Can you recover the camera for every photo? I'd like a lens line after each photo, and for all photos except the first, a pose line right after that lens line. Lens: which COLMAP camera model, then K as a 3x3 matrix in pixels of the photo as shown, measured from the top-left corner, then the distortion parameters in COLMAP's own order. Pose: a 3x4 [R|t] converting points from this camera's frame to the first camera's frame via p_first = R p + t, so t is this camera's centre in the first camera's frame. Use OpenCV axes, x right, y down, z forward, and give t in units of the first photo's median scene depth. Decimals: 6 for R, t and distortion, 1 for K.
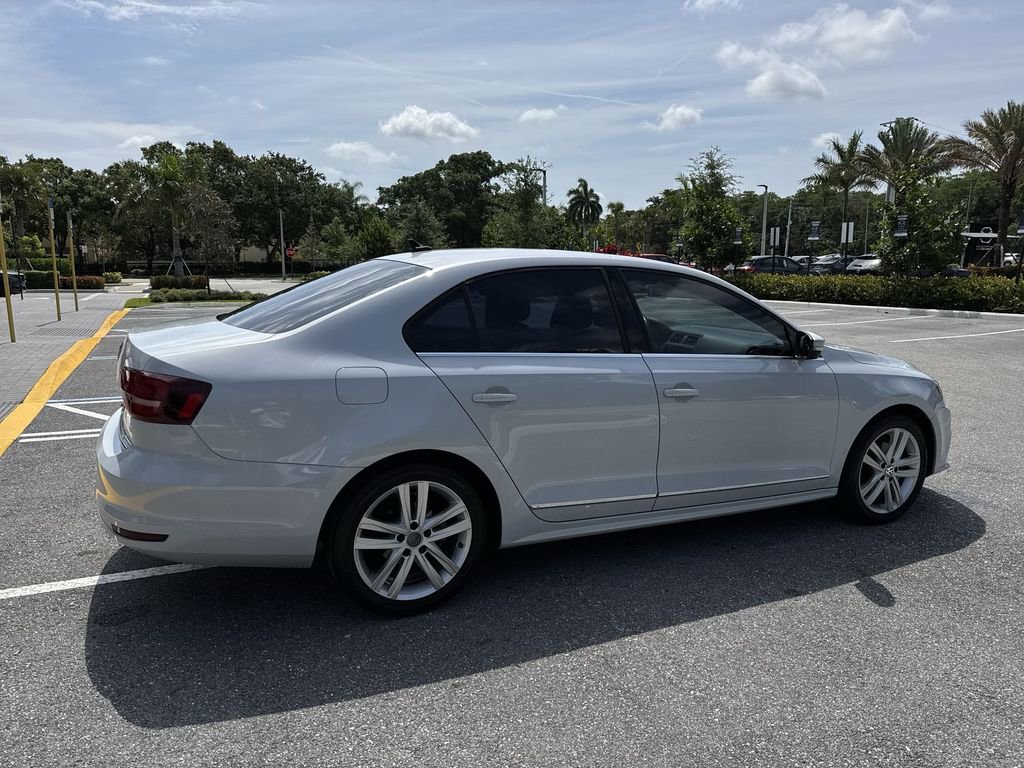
lens RADIAL K [[717.6, 0, 512.2], [0, 717.6, 384.7], [0, 0, 1]] dist [0.050232, -0.063450]
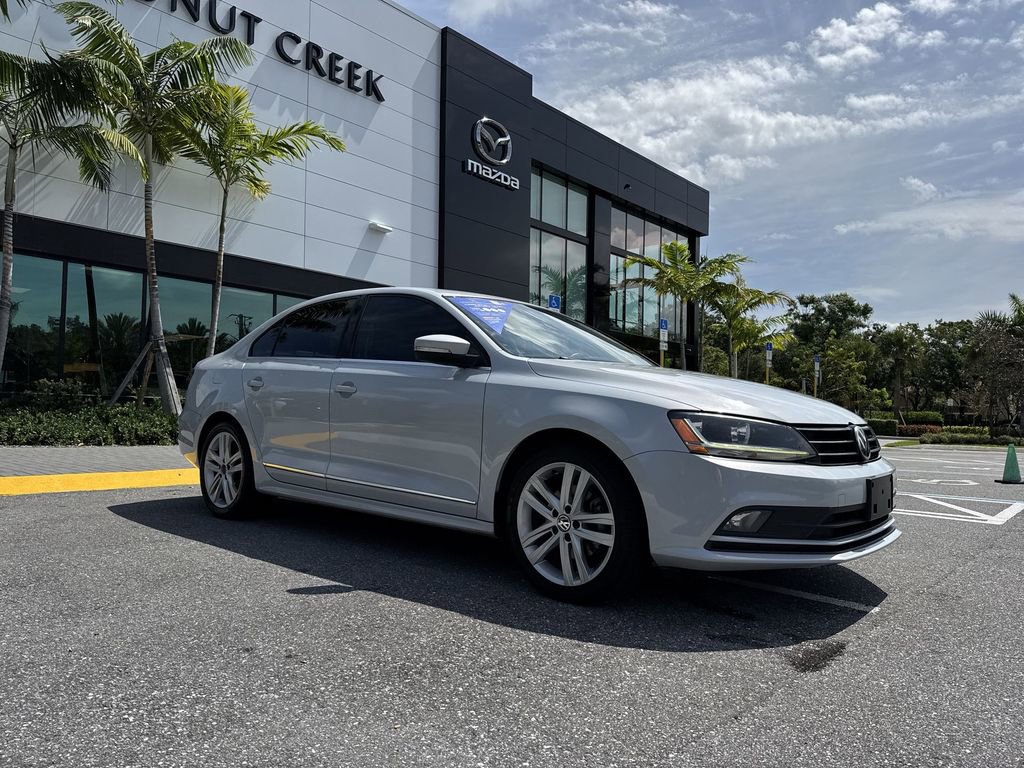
lens RADIAL K [[717.6, 0, 502.4], [0, 717.6, 394.4], [0, 0, 1]] dist [0.050232, -0.063450]
pose [[0.391562, -0.025849, -0.919789, 0.209123], [-0.167467, 0.980909, -0.098858, 0.013477], [0.904784, 0.192743, 0.379757, 0.117816]]
